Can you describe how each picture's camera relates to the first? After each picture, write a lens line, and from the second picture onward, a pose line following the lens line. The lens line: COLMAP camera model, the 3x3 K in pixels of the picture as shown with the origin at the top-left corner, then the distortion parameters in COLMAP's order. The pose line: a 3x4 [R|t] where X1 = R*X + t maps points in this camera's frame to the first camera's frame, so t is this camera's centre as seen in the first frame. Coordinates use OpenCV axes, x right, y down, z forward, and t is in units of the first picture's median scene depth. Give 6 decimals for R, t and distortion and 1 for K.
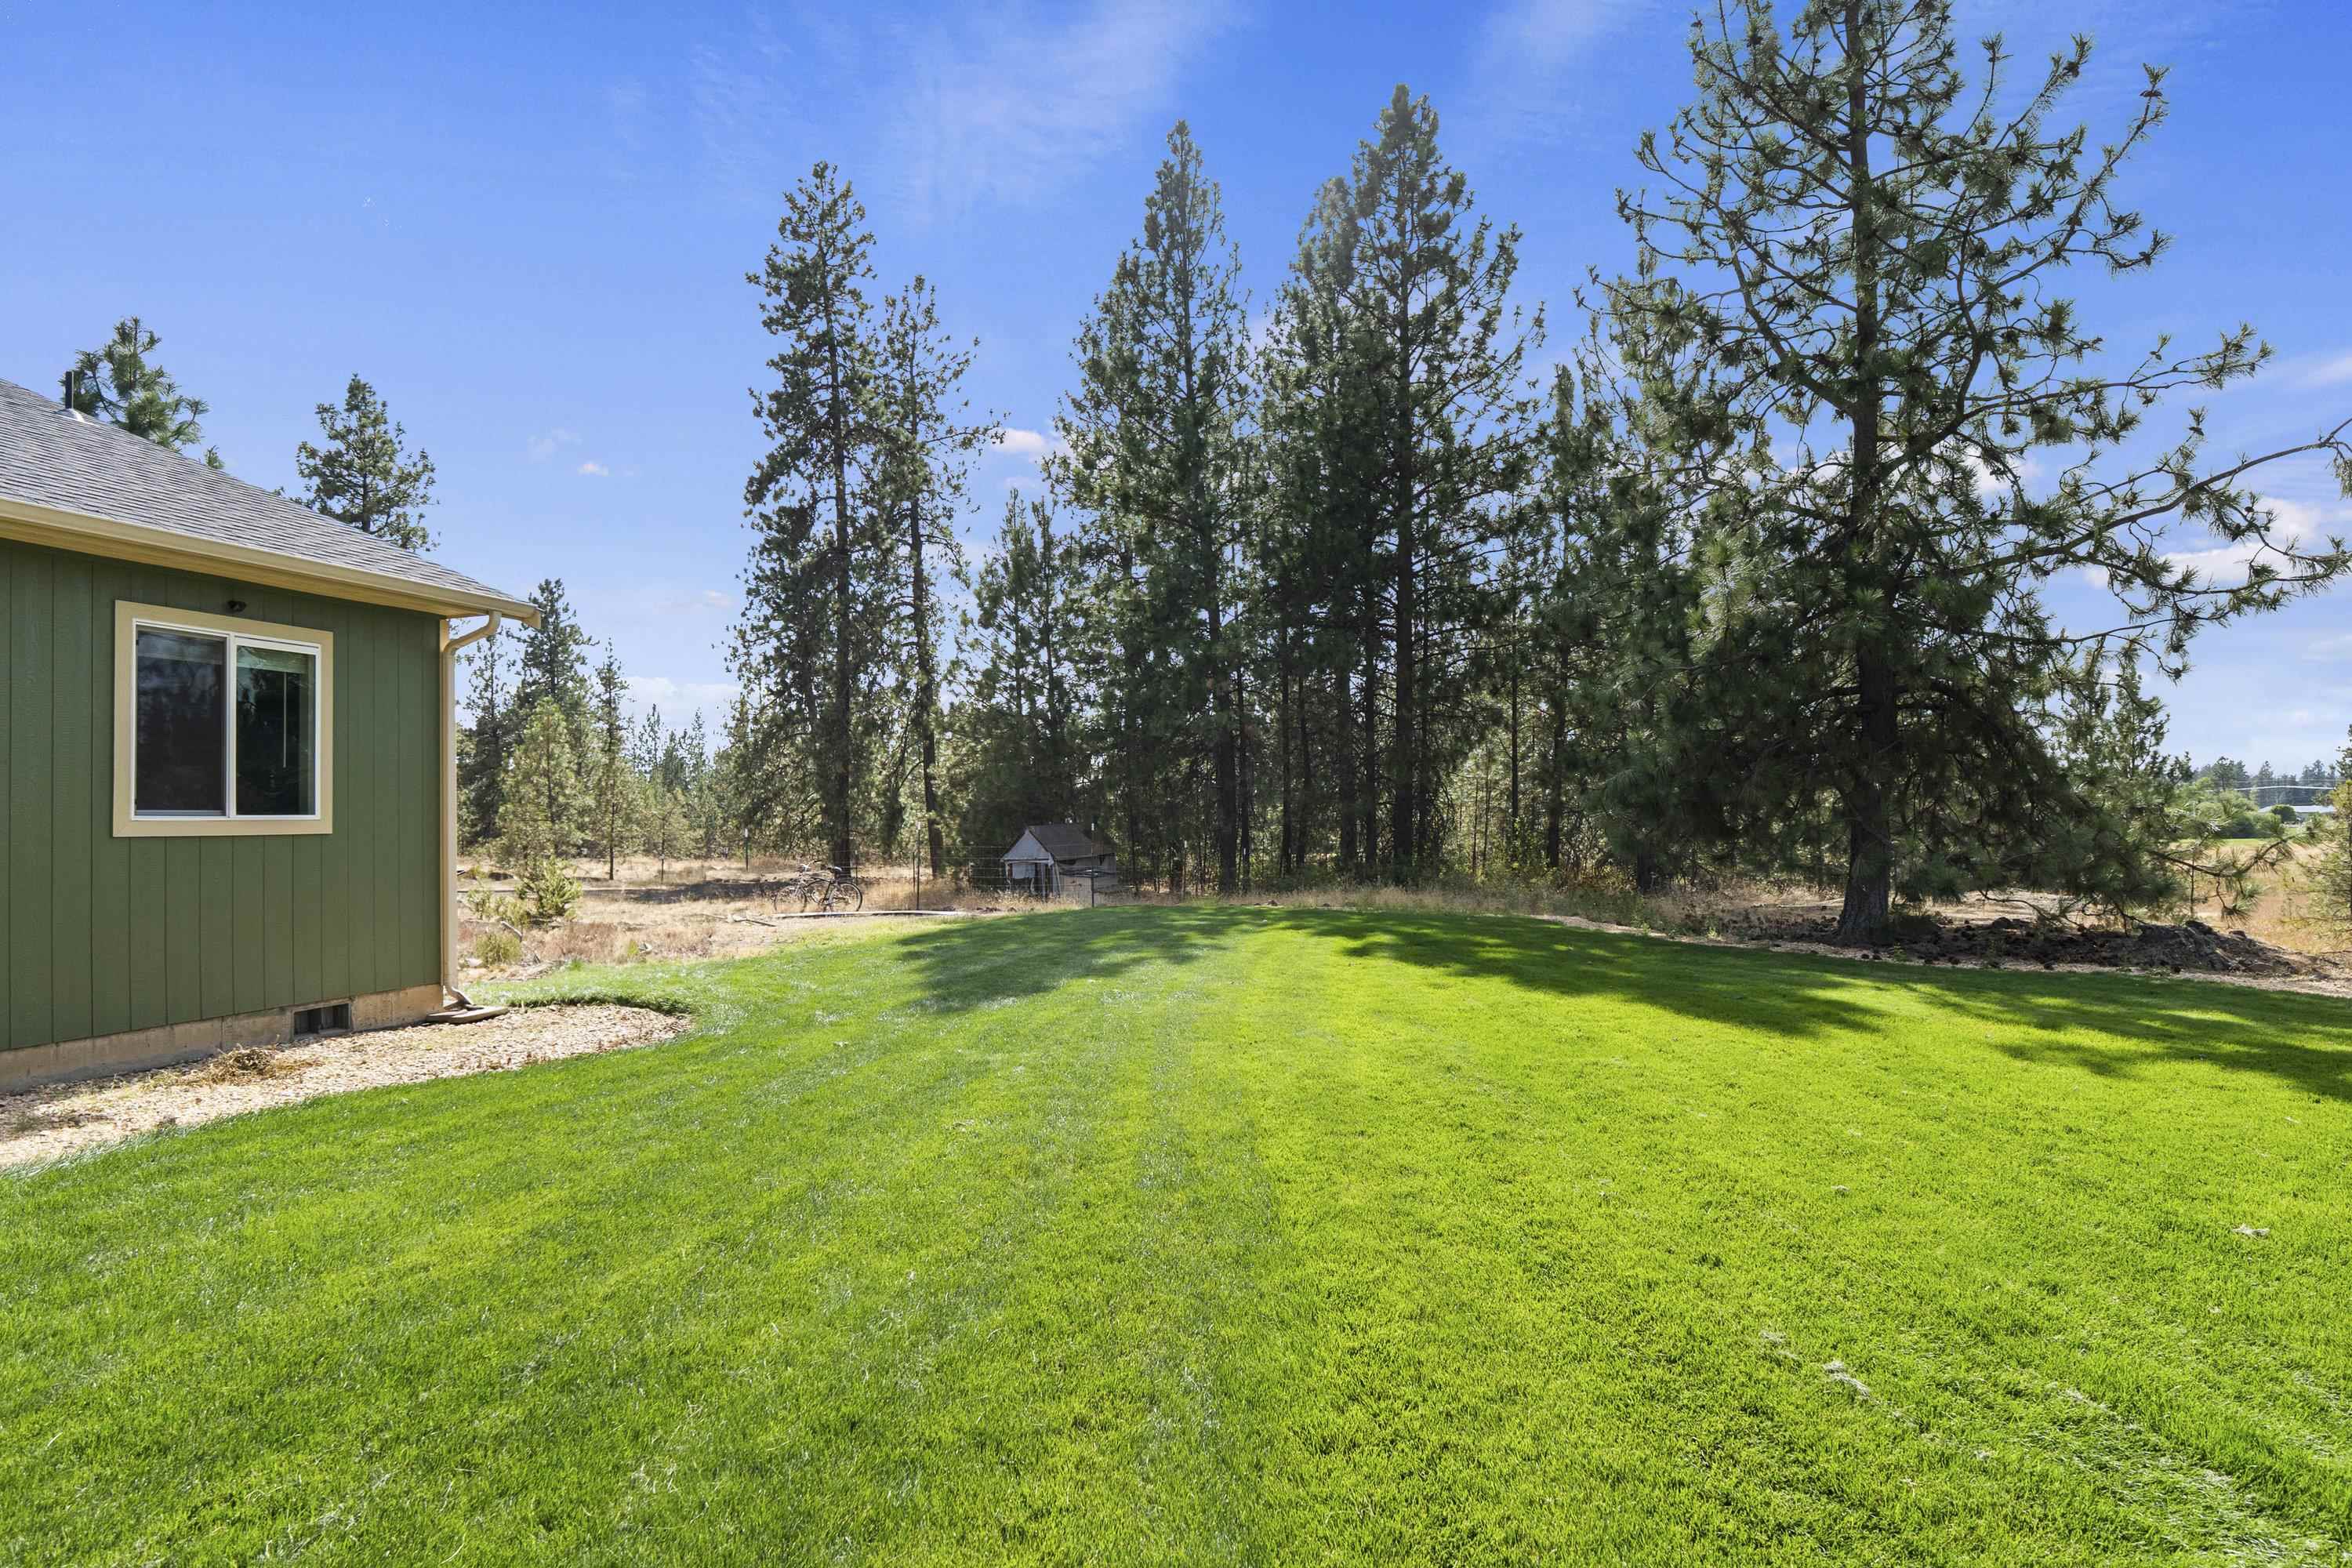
lens RADIAL K [[1272.7, 0, 1167.2], [0, 1272.7, 796.1], [0, 0, 1]] dist [-0.010481, -0.000398]
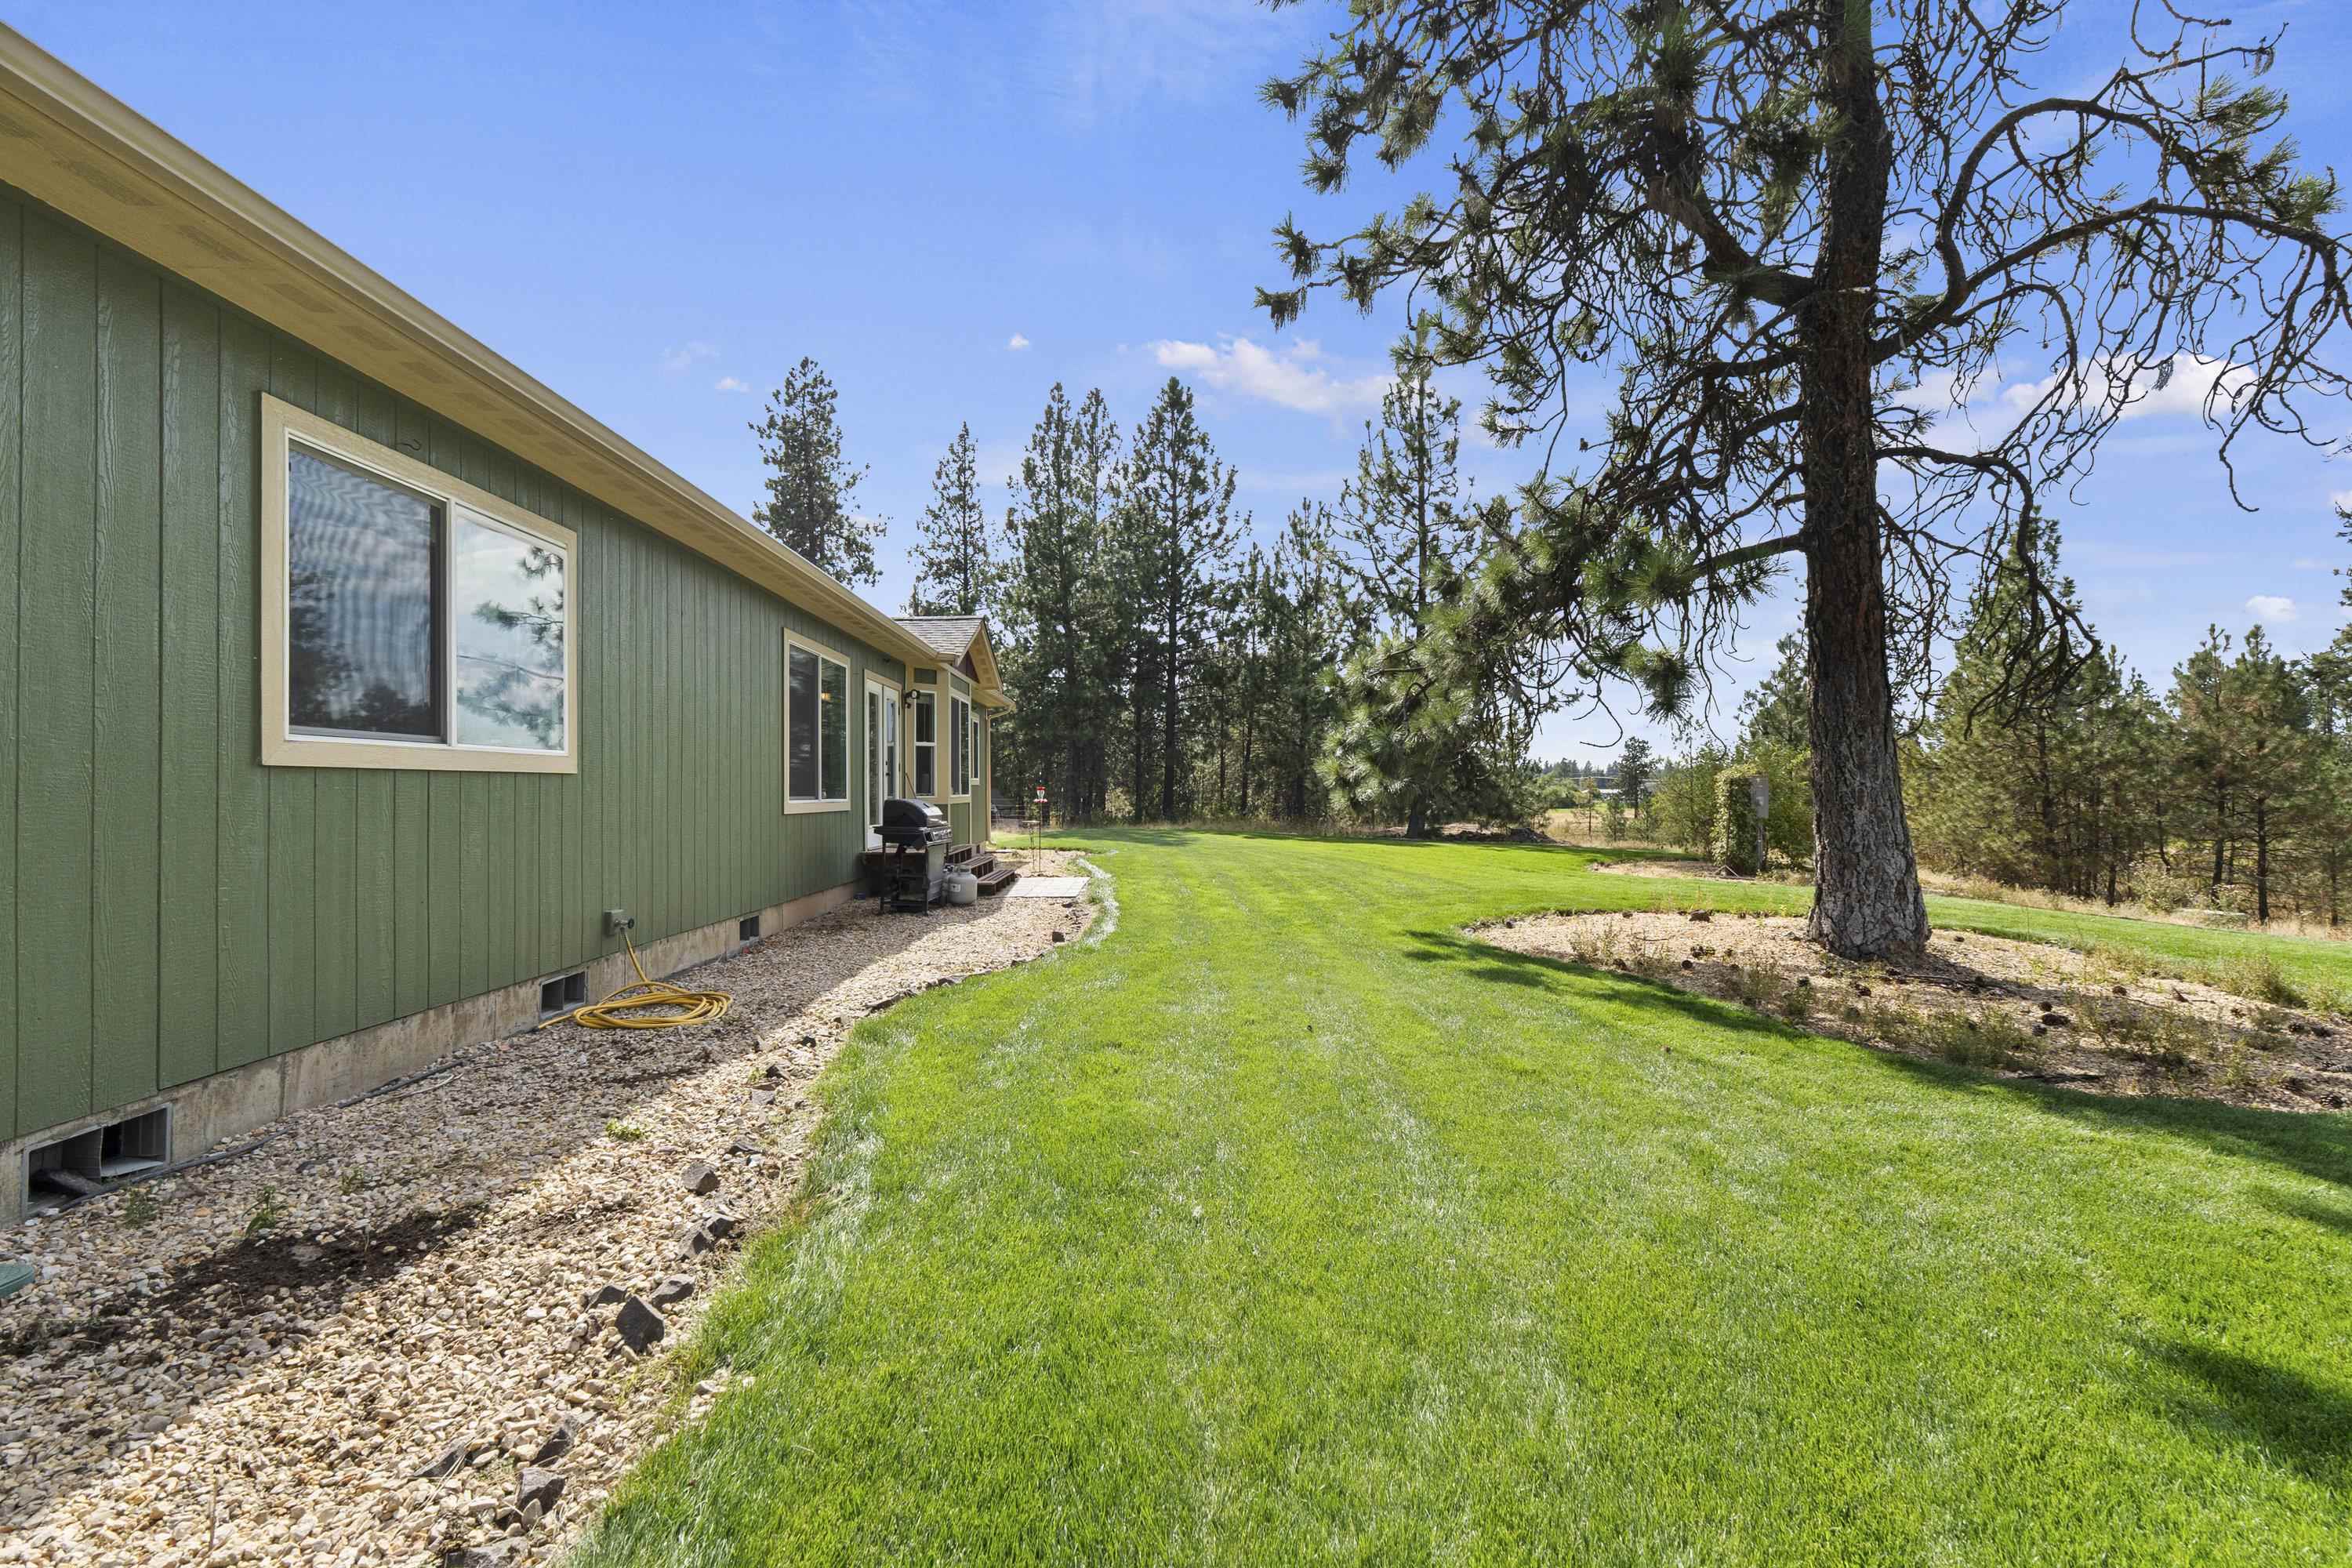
lens RADIAL K [[972.0, 0, 1178.4], [0, 972.0, 788.7], [0, 0, 1]] dist [0.020779, 0.000105]
pose [[0.949285, 0.012161, 0.314182, -0.238630], [-0.017097, 0.999770, 0.012959, 0.001391], [-0.313952, -0.017673, 0.949274, -0.319467]]
